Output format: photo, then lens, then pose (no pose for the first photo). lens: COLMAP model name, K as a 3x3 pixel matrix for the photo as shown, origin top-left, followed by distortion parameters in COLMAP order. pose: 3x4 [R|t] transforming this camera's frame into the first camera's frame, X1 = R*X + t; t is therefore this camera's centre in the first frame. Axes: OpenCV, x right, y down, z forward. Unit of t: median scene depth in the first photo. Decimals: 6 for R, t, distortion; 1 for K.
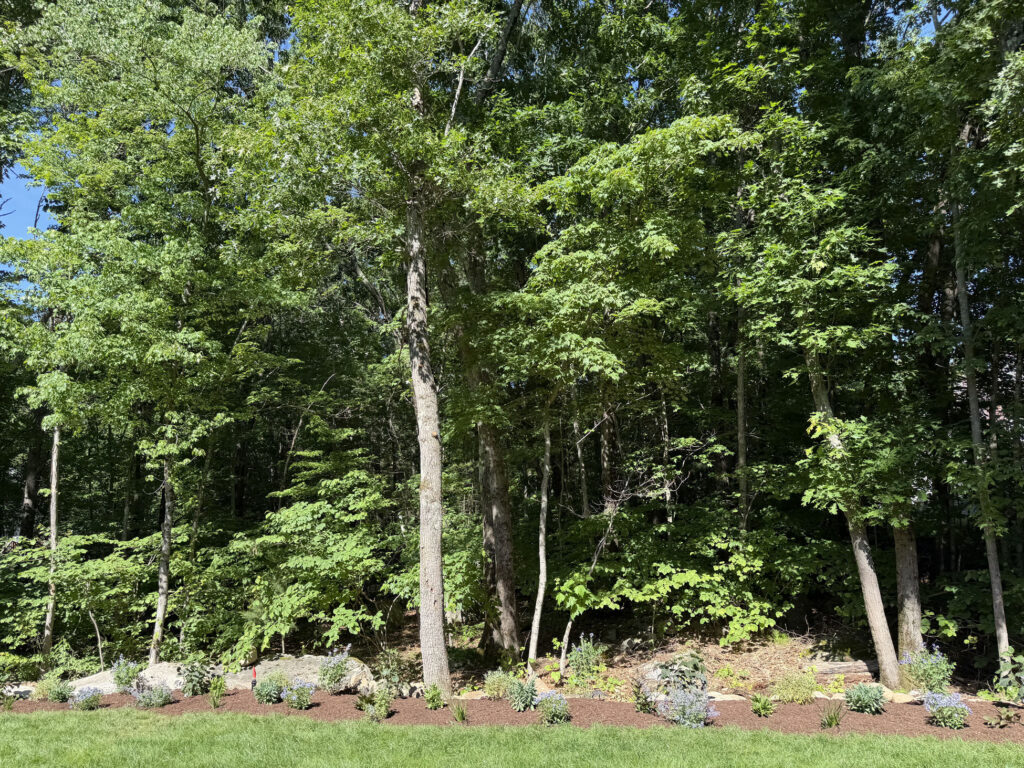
lens RADIAL K [[734.0, 0, 513.8], [0, 734.0, 377.9], [0, 0, 1]] dist [0.078754, -0.093612]
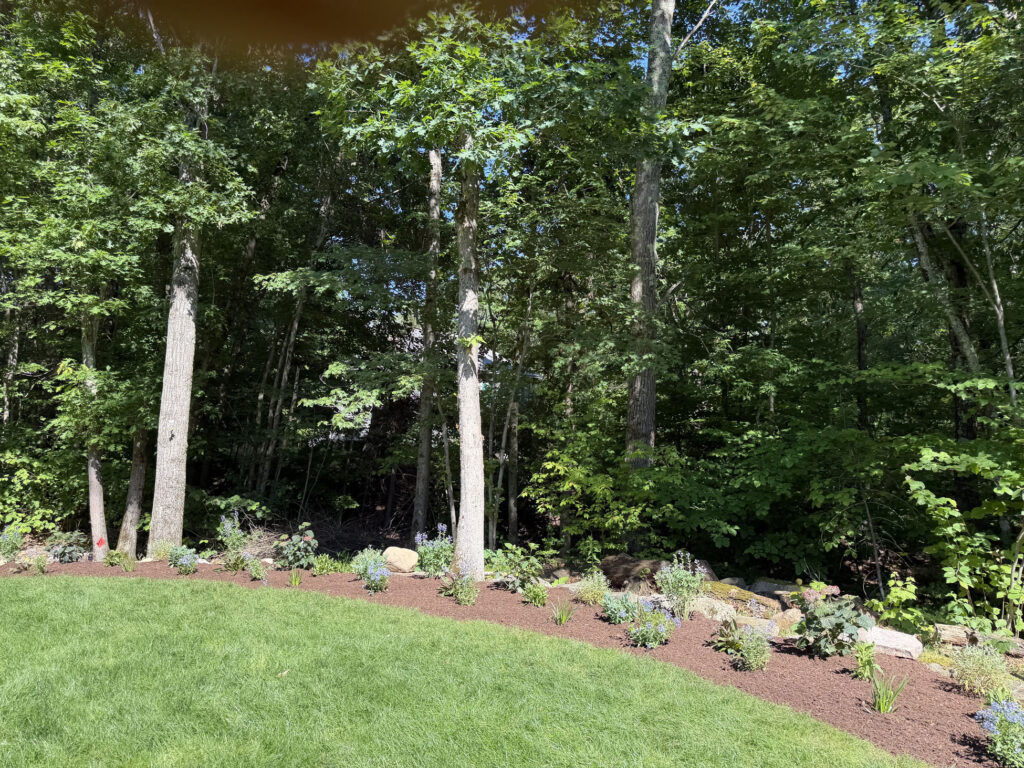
lens RADIAL K [[734.0, 0, 513.8], [0, 734.0, 377.9], [0, 0, 1]] dist [0.078754, -0.093612]
pose [[0.816236, 0.108787, 0.567384, 0.298006], [-0.164682, 0.985177, 0.048018, -0.103155], [-0.553750, -0.132632, 0.822052, -0.443634]]
